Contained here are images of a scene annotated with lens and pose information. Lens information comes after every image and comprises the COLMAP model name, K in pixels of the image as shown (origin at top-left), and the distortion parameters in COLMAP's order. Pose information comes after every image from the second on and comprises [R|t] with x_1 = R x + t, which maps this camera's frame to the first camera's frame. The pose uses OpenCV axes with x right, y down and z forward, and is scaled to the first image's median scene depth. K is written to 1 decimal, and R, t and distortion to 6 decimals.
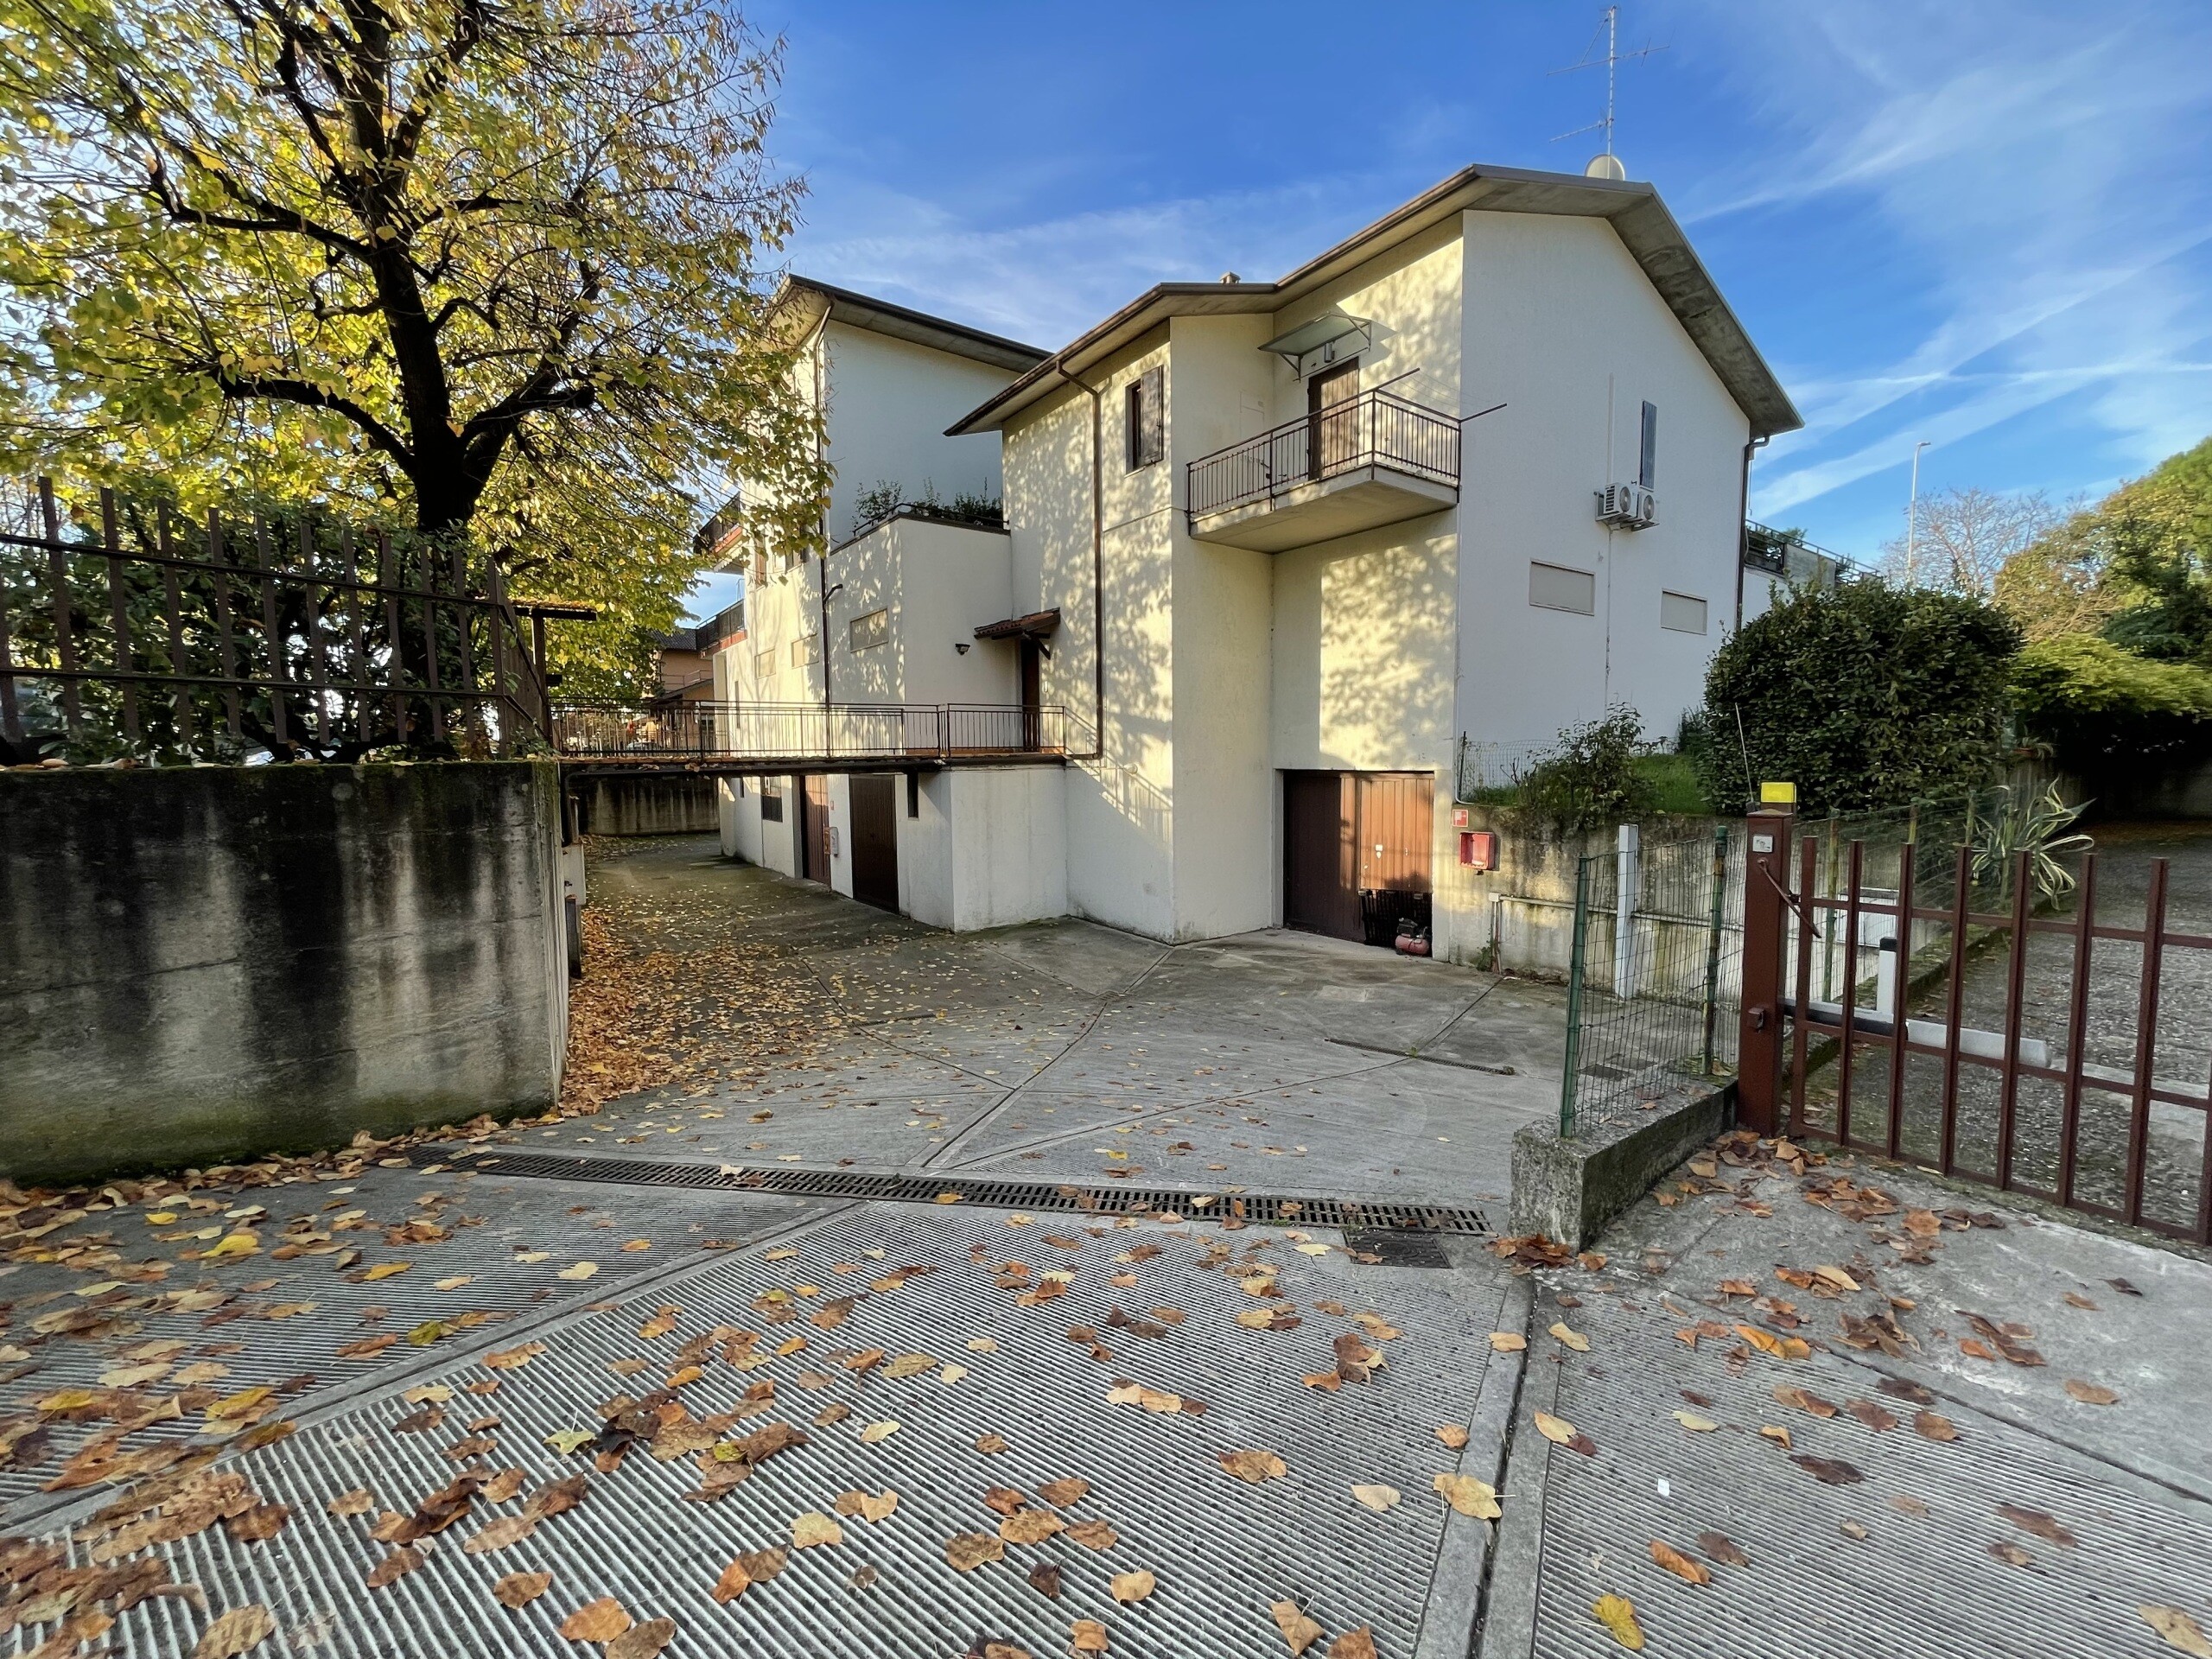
lens RADIAL K [[887.1, 0, 1104.5], [0, 887.1, 831.7], [0, 0, 1]] dist [-0.003061, -0.000400]
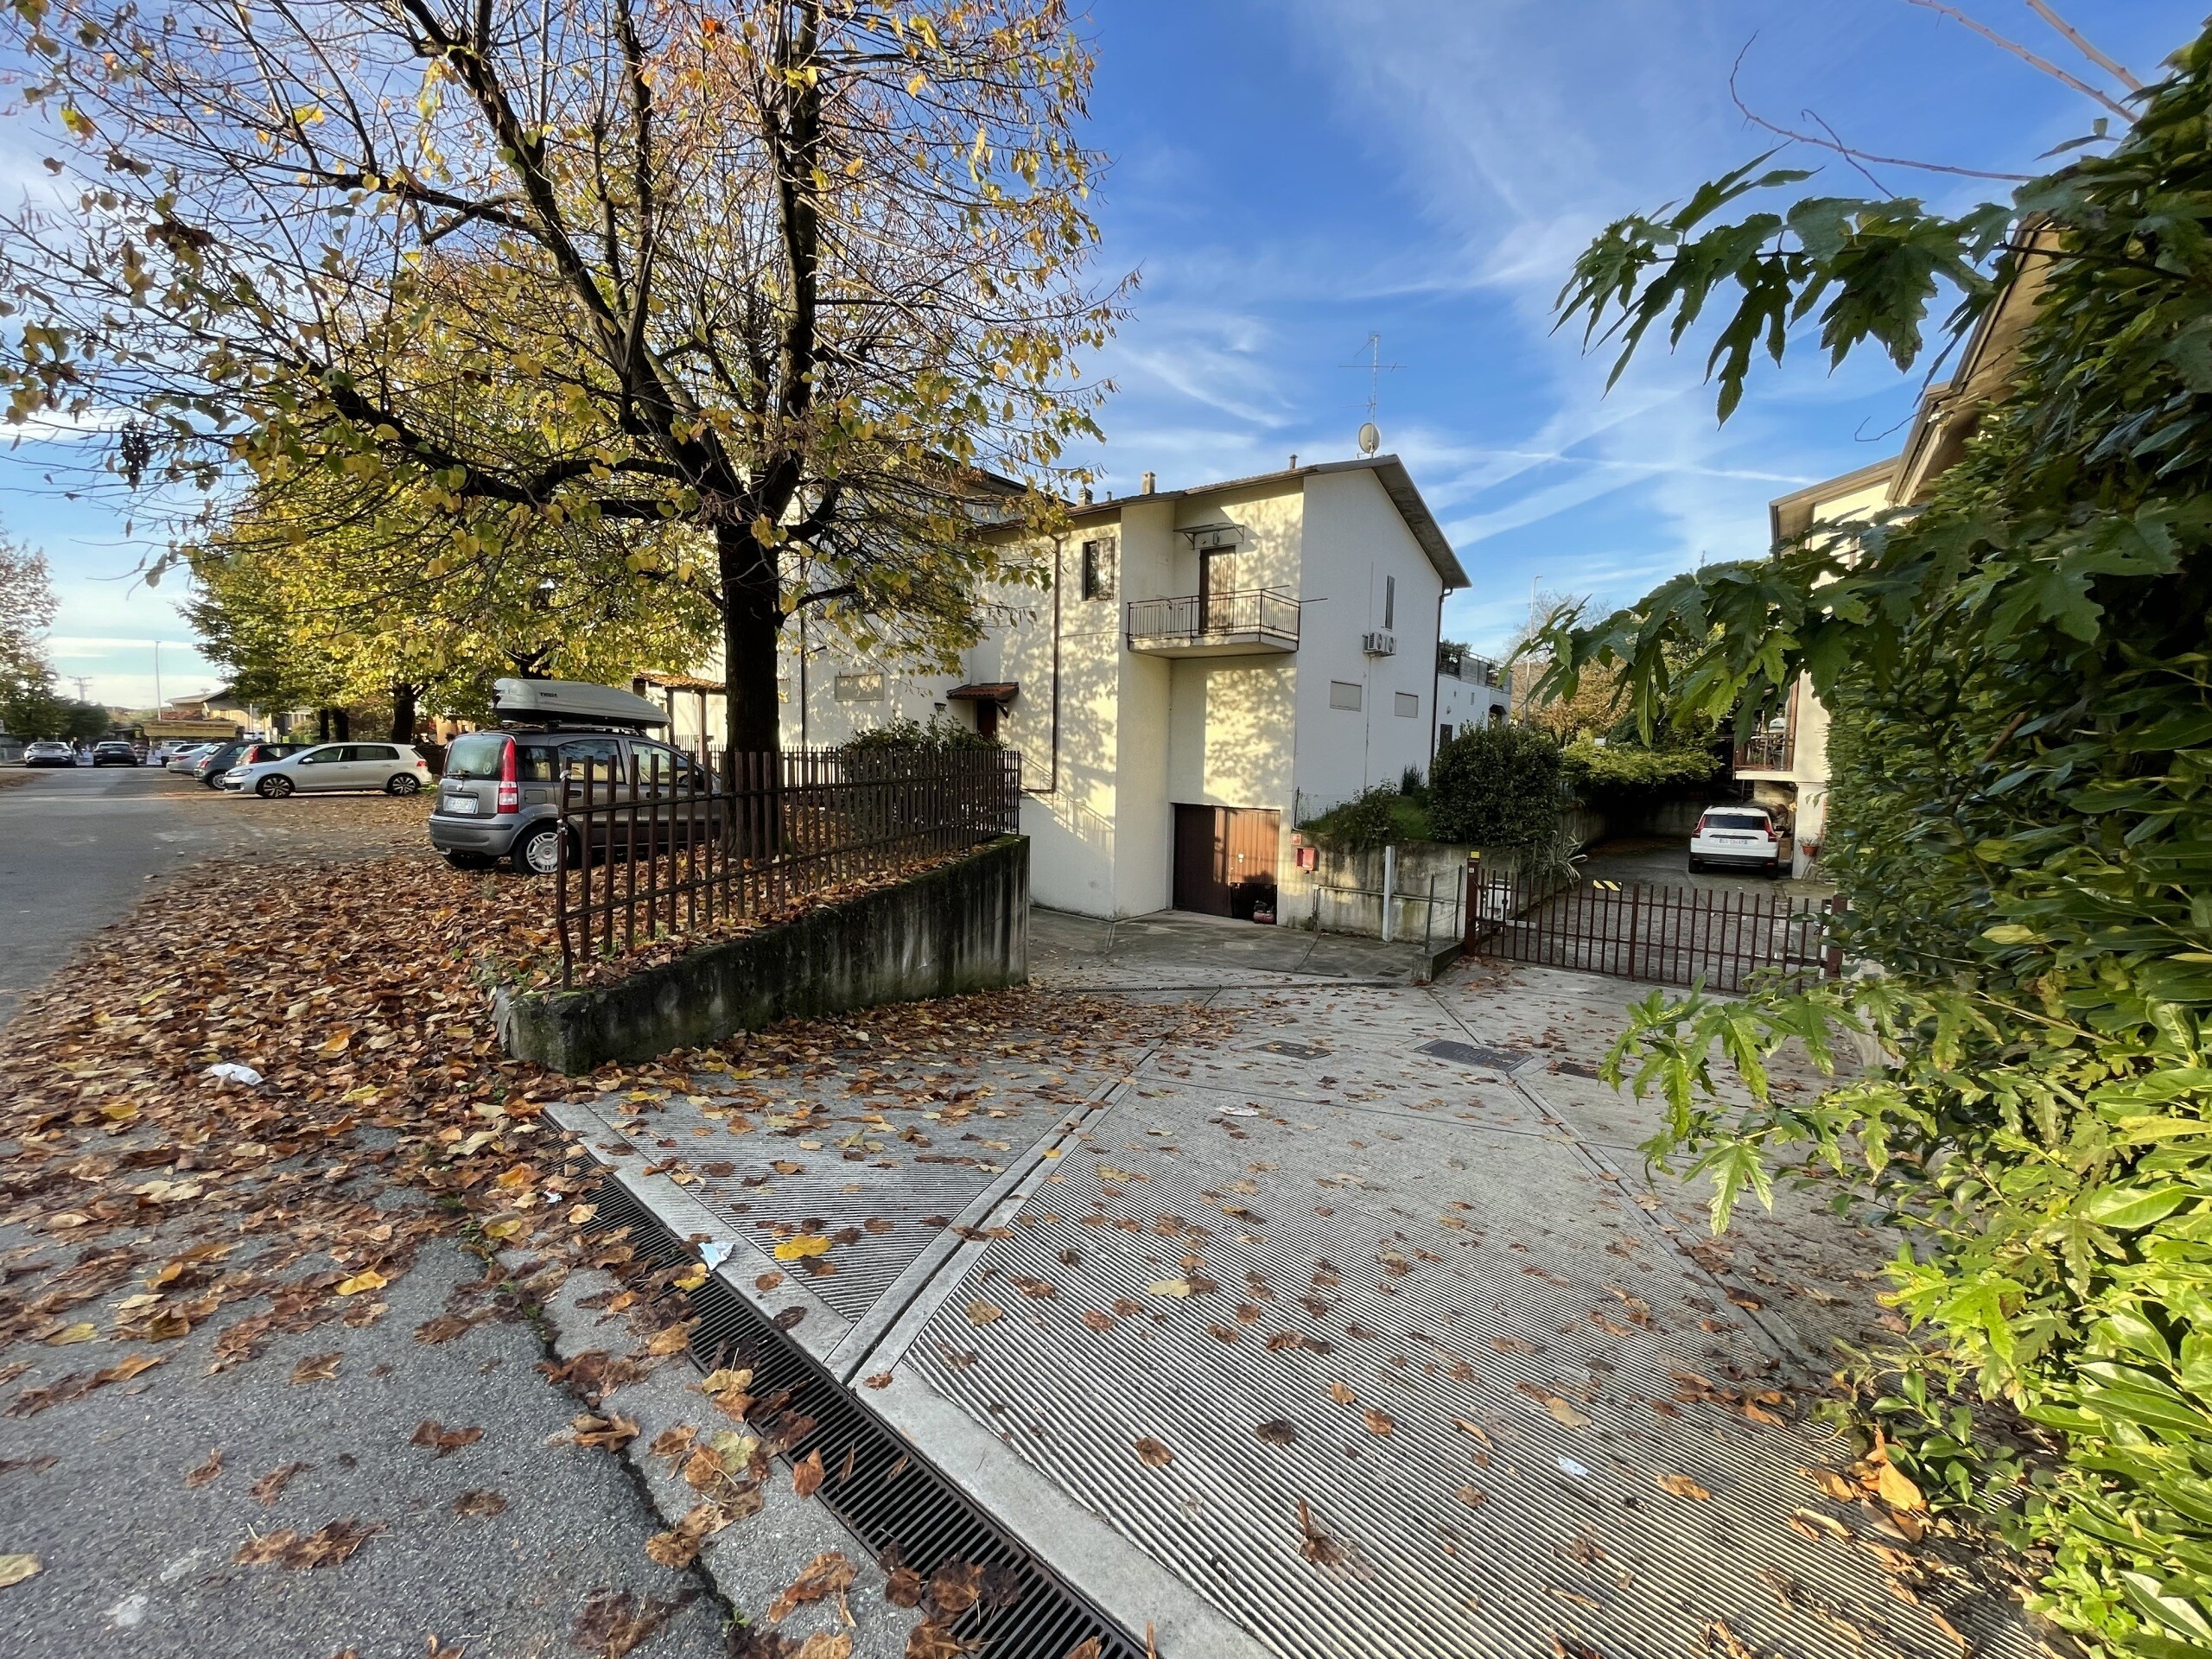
lens RADIAL K [[887.1, 0, 1104.5], [0, 887.1, 831.7], [0, 0, 1]] dist [-0.003061, -0.000400]
pose [[0.959464, 0.004362, 0.281796, -0.359895], [-0.006273, 0.999963, 0.005879, -0.032245], [-0.281760, -0.007409, 0.959456, -0.429617]]
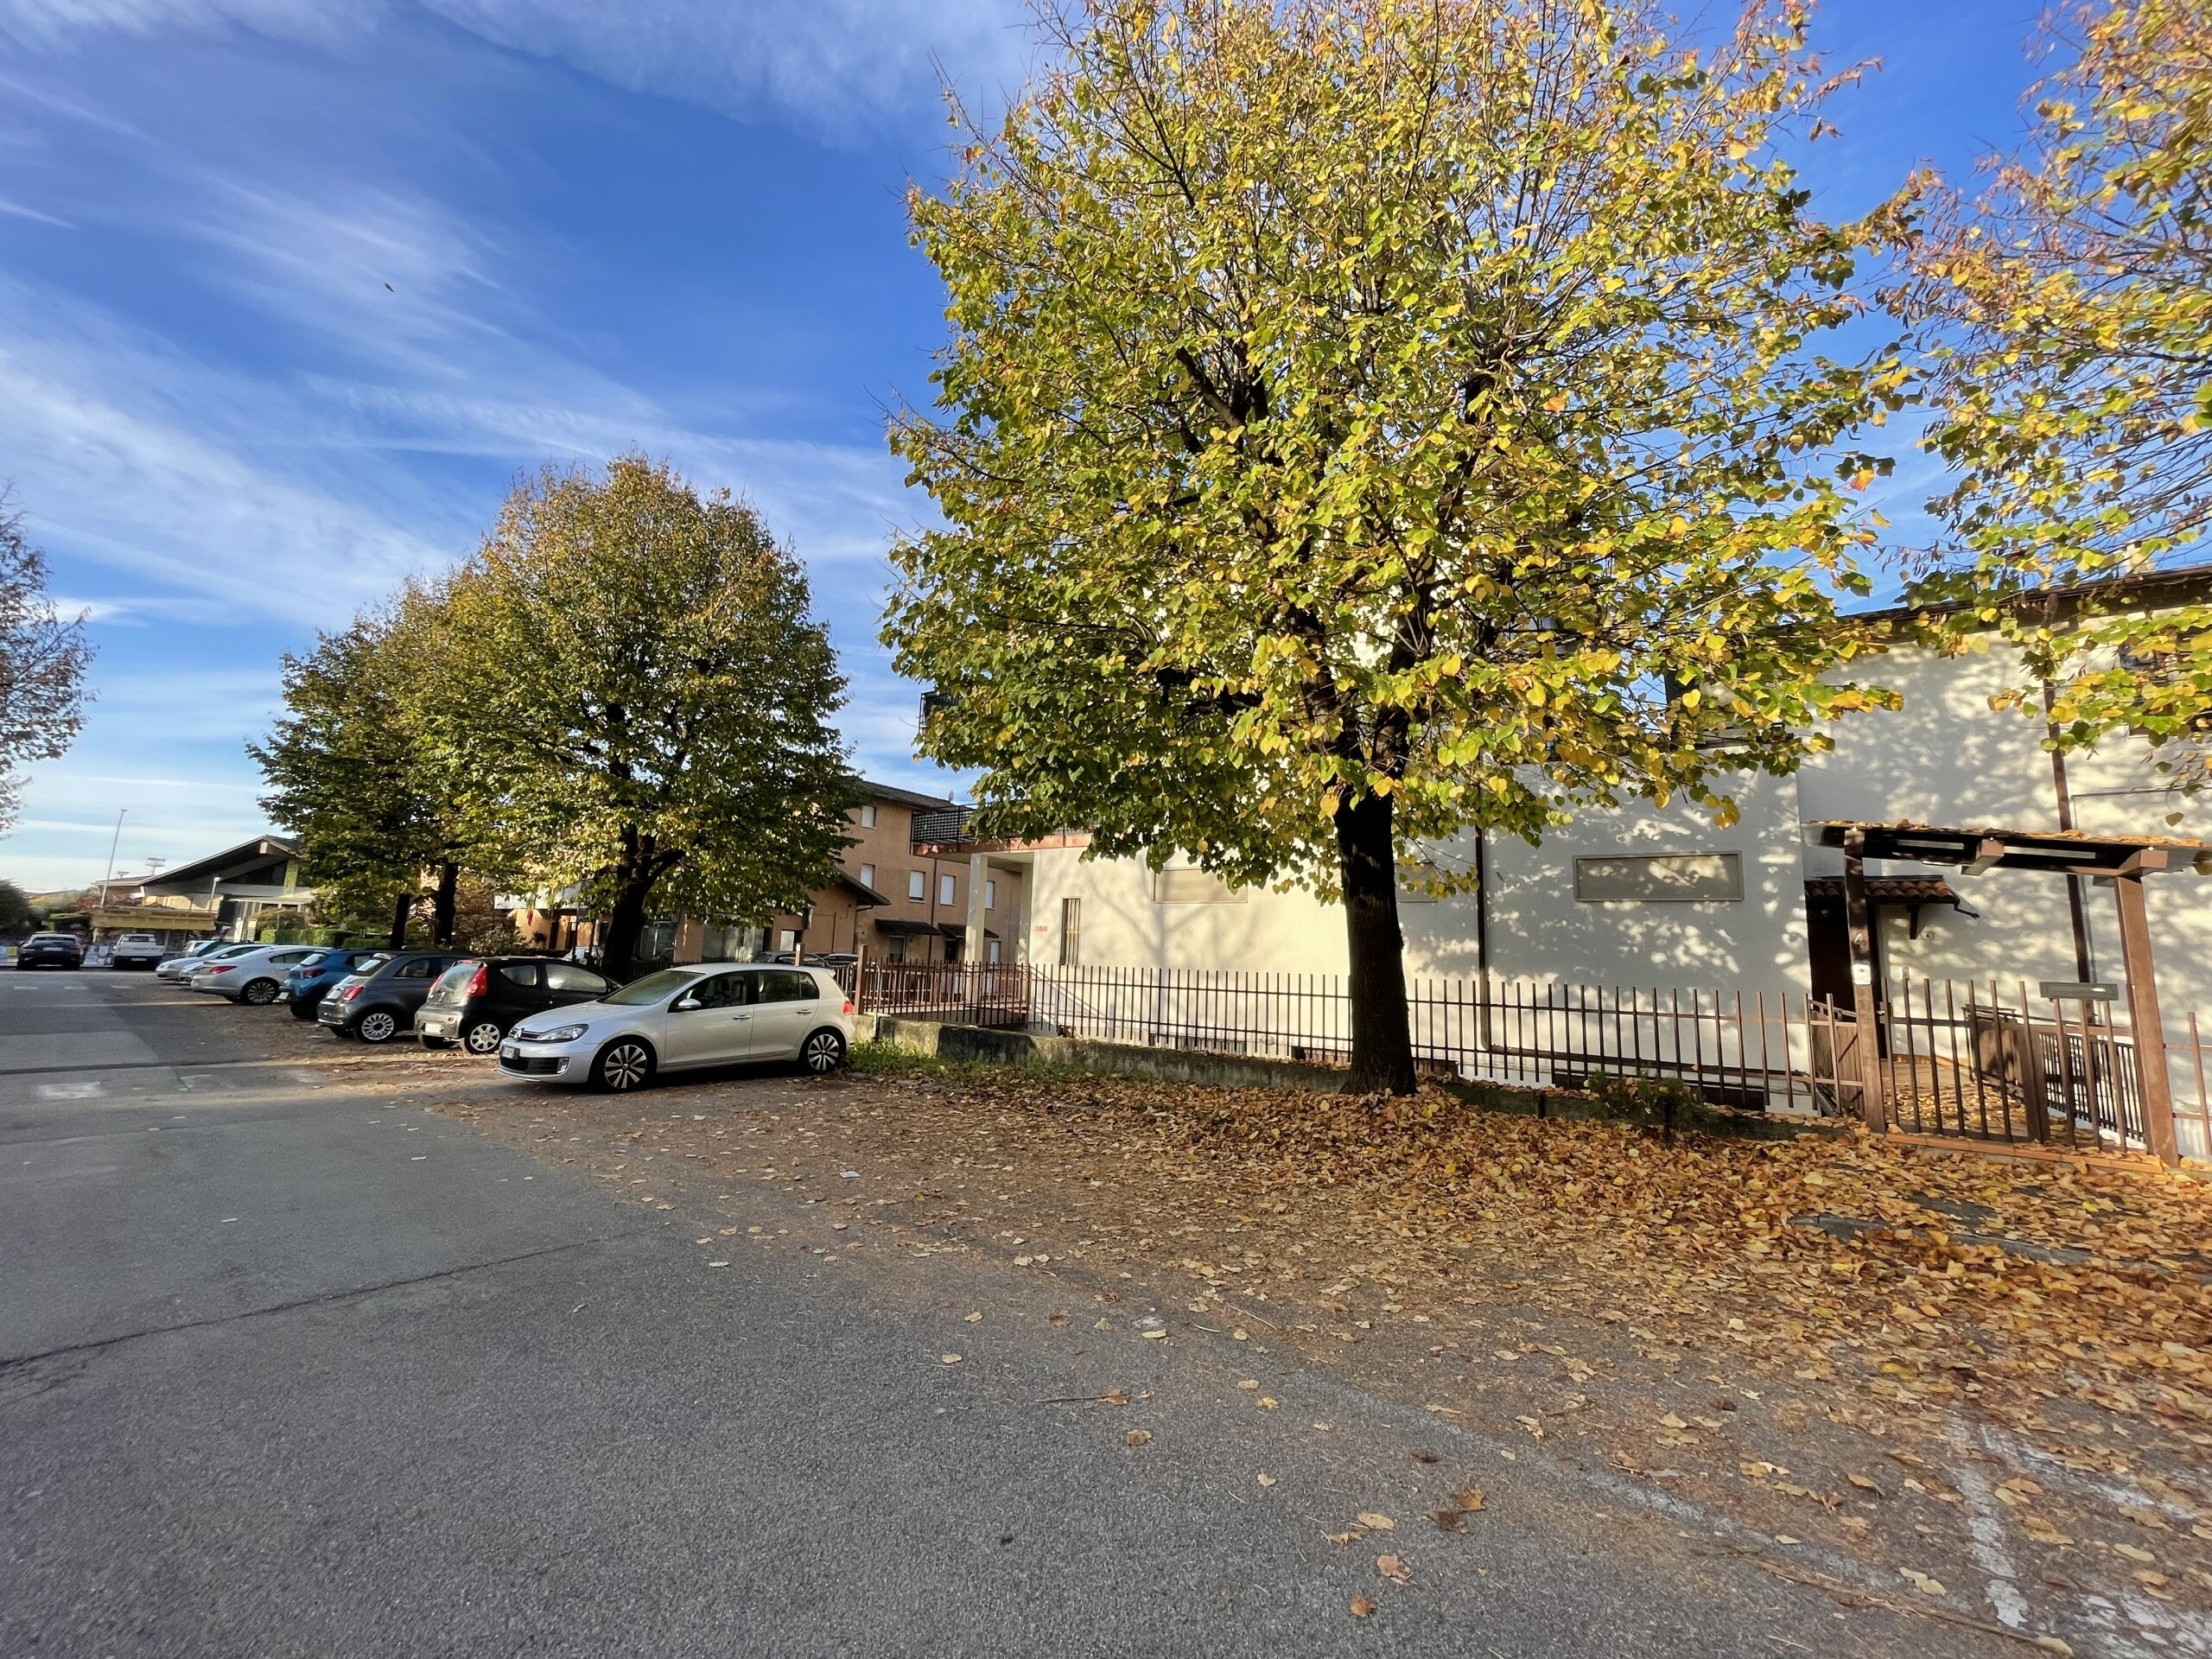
lens RADIAL K [[887.1, 0, 1104.5], [0, 887.1, 831.7], [0, 0, 1]] dist [-0.003061, -0.000400]
pose [[0.940020, 0.091827, 0.328527, -1.164339], [-0.017438, 0.974763, -0.222561, -0.119648], [-0.340673, 0.203483, 0.917898, 0.610193]]
